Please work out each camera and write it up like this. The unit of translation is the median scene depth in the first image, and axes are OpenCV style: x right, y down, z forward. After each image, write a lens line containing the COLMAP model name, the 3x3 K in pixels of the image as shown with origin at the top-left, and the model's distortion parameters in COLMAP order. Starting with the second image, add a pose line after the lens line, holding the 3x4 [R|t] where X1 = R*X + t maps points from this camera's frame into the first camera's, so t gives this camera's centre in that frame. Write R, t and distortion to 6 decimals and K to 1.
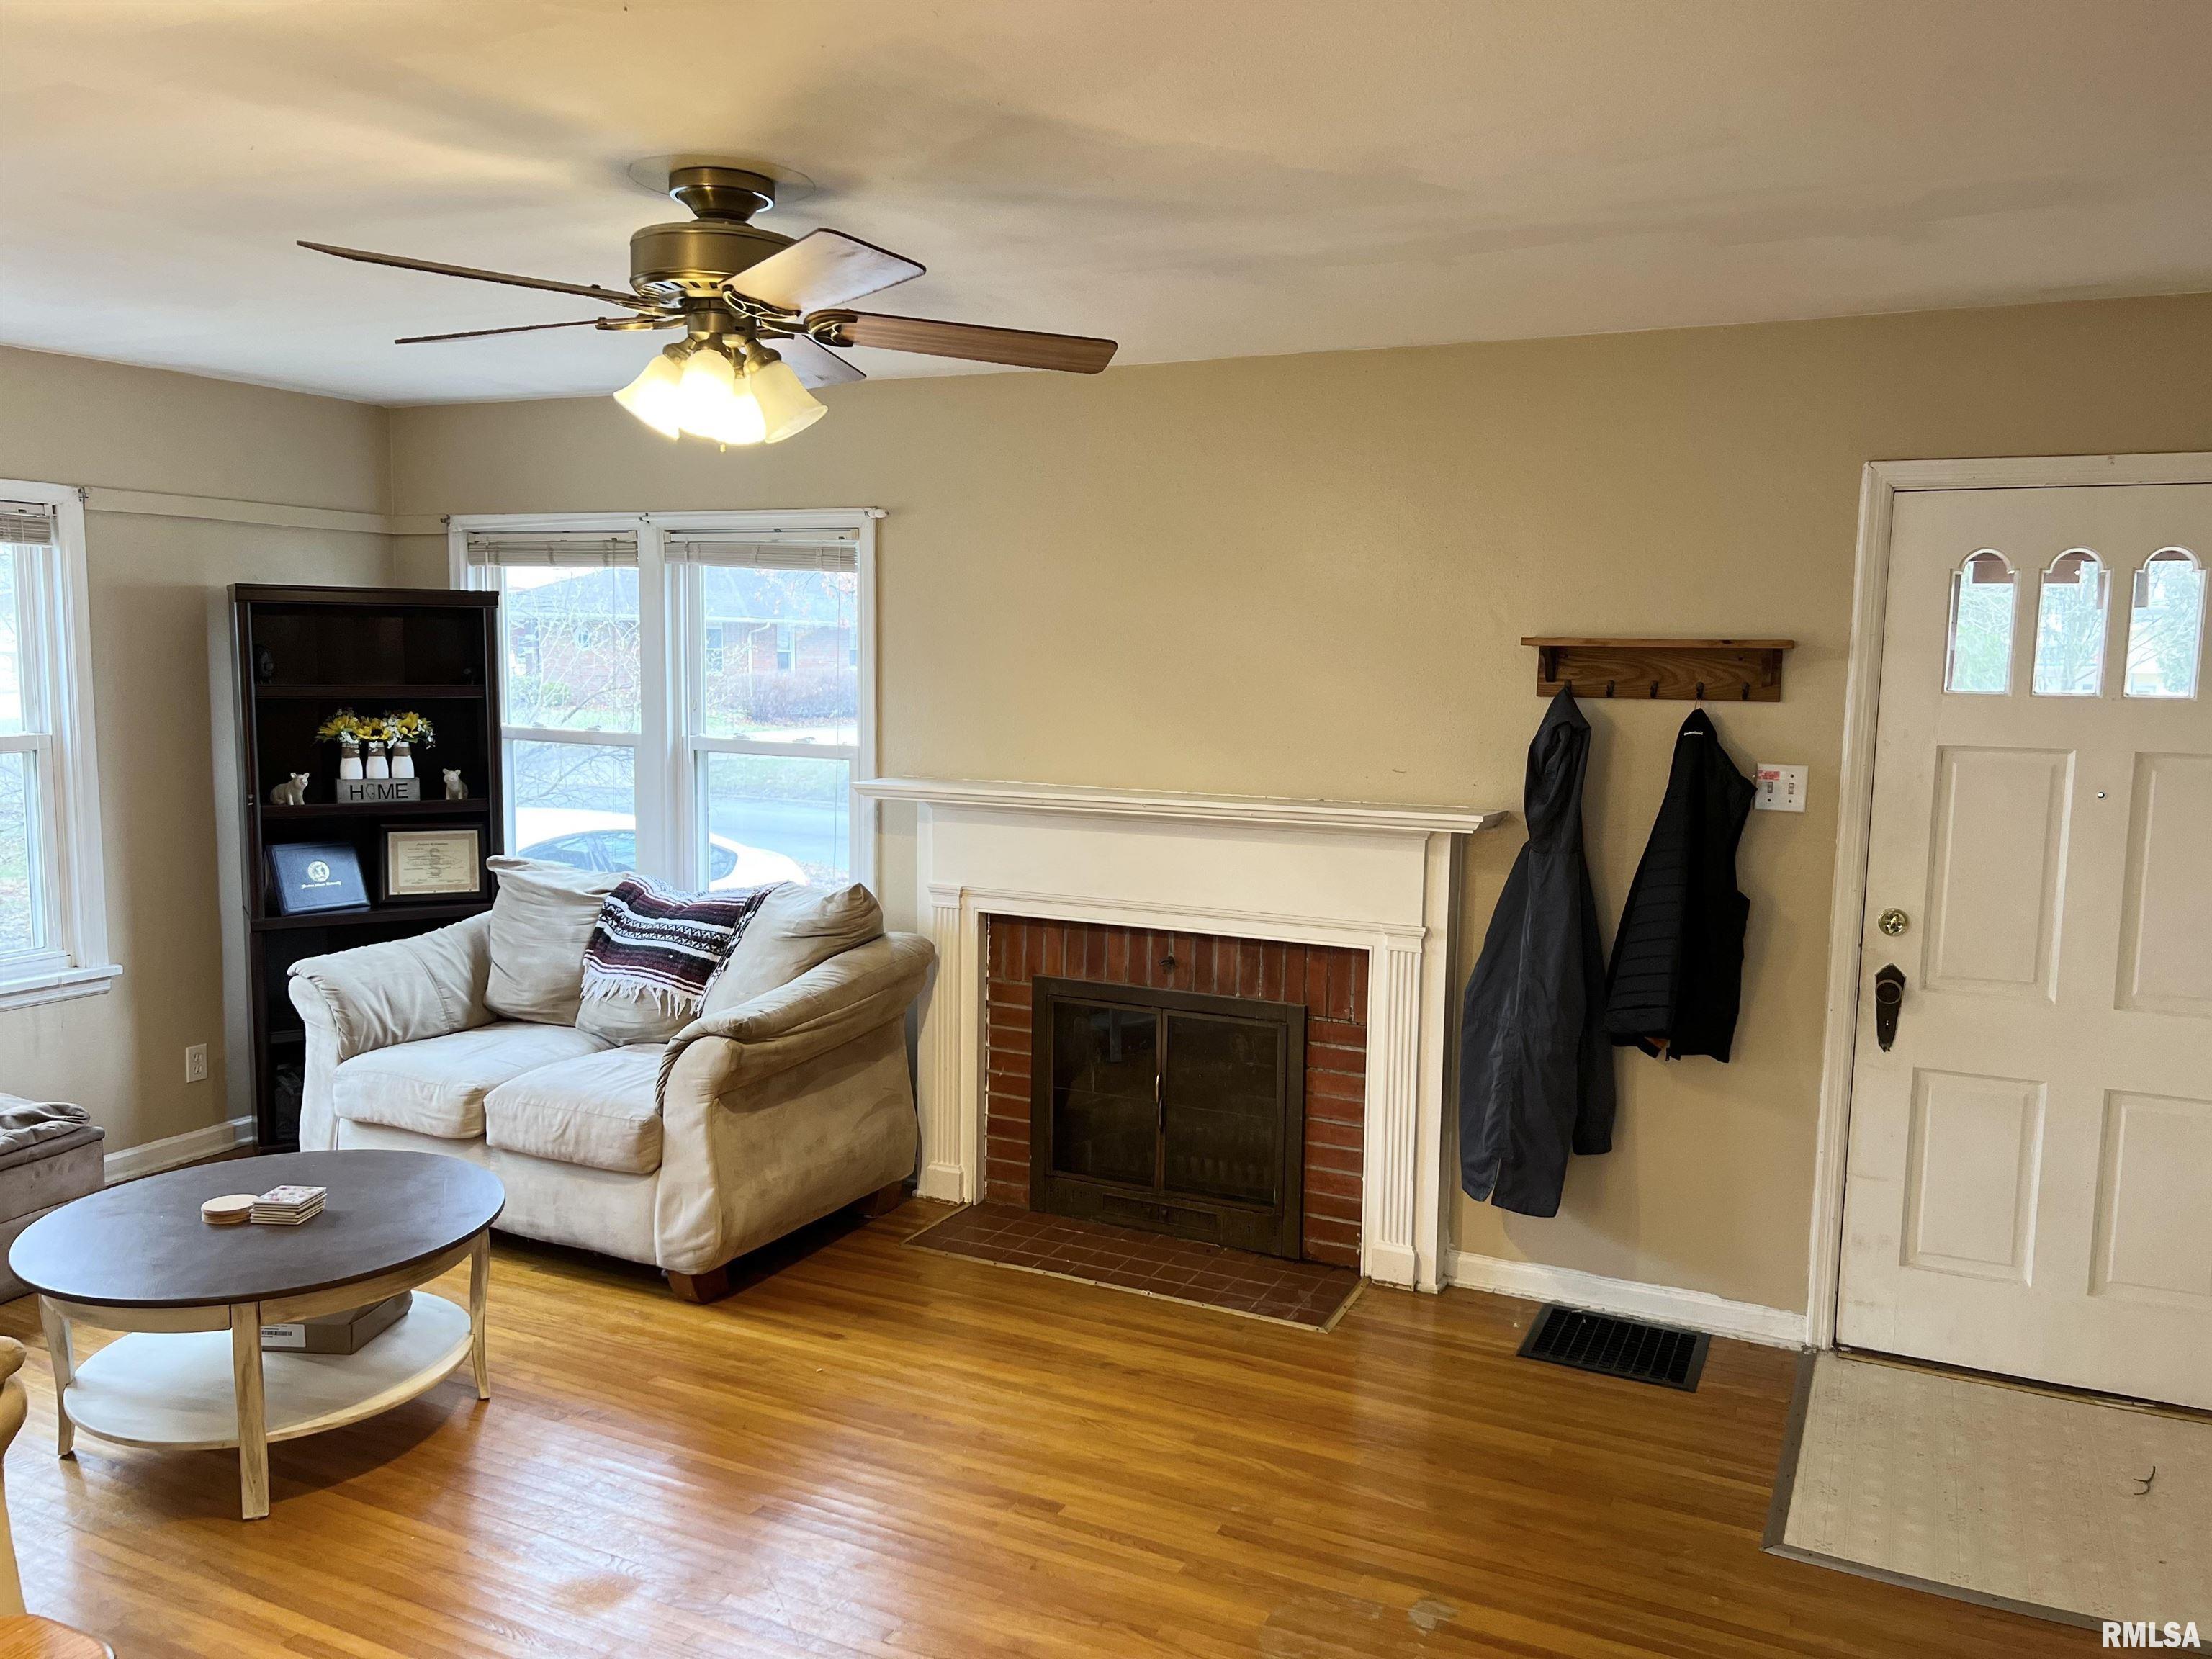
lens RADIAL K [[1647.7, 0, 1112.8], [0, 1647.7, 843.1], [0, 0, 1]] dist [0.065354, -0.079338]
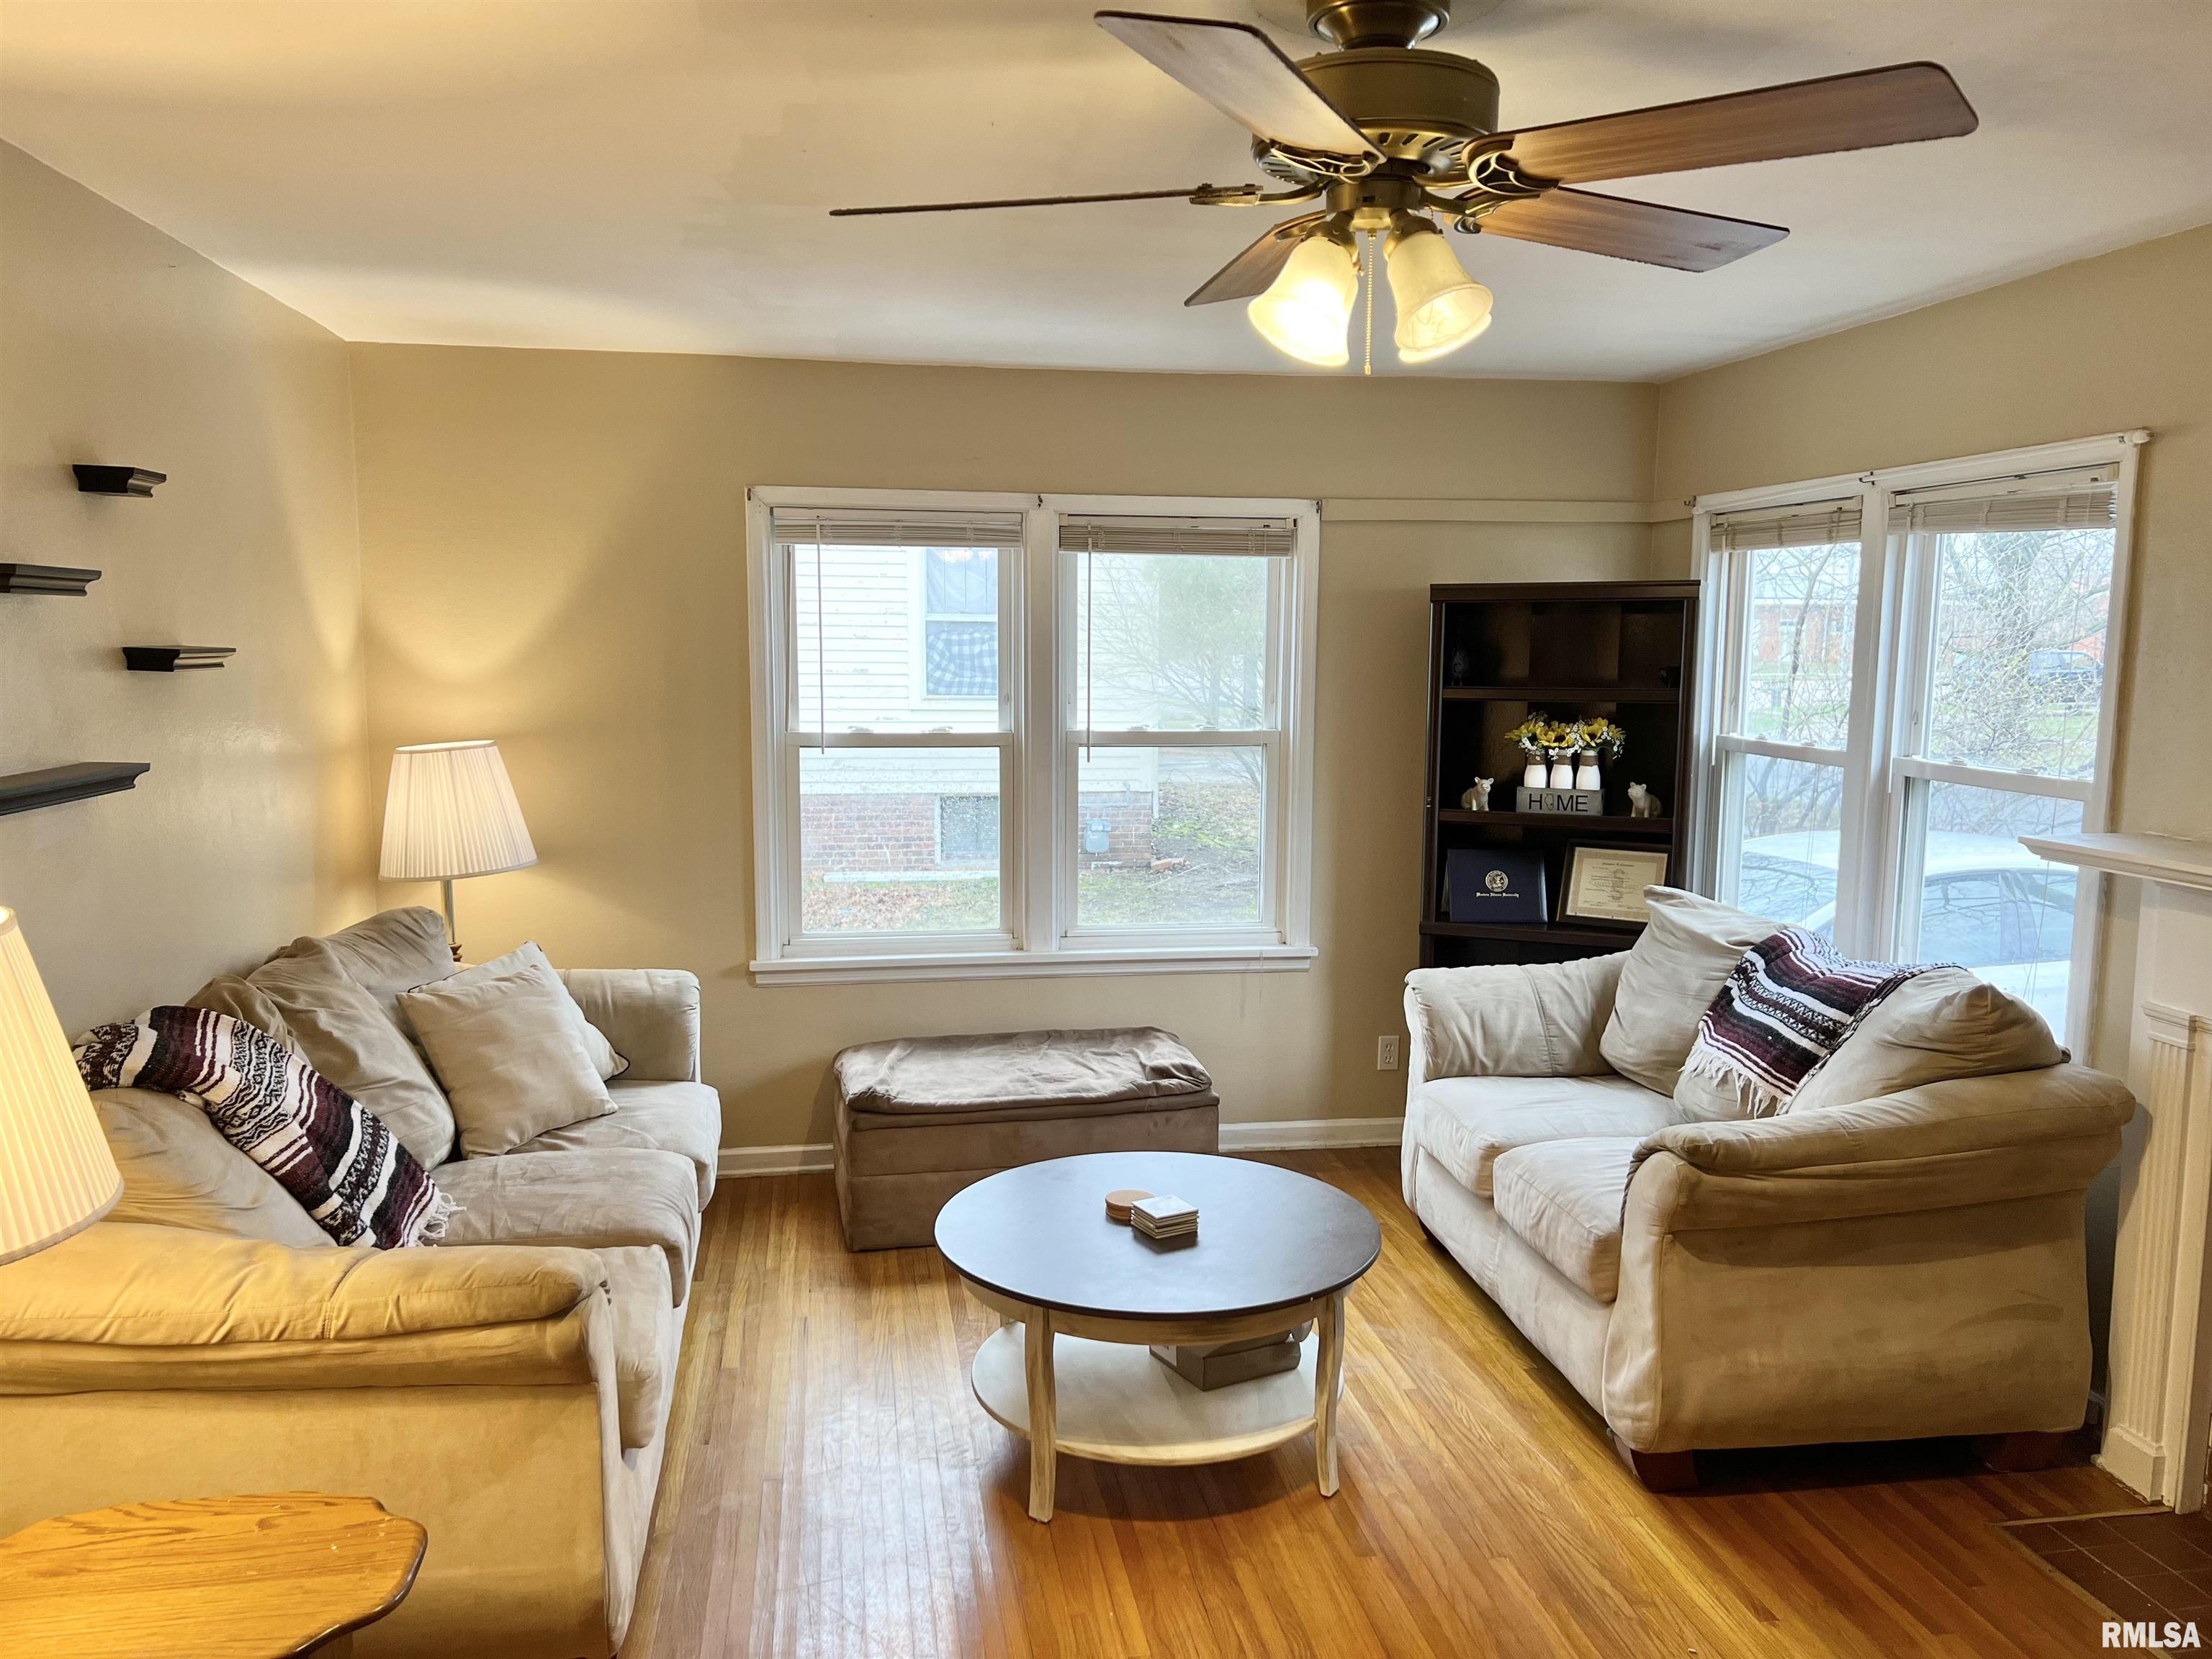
lens RADIAL K [[1647.7, 0, 1107.8], [0, 1647.7, 835.5], [0, 0, 1]] dist [0.065354, -0.079338]
pose [[0.573232, 0.086749, -0.814788, 0.219203], [-0.091376, 0.994945, 0.041643, -0.036325], [0.814282, 0.050581, 0.578261, 0.339174]]
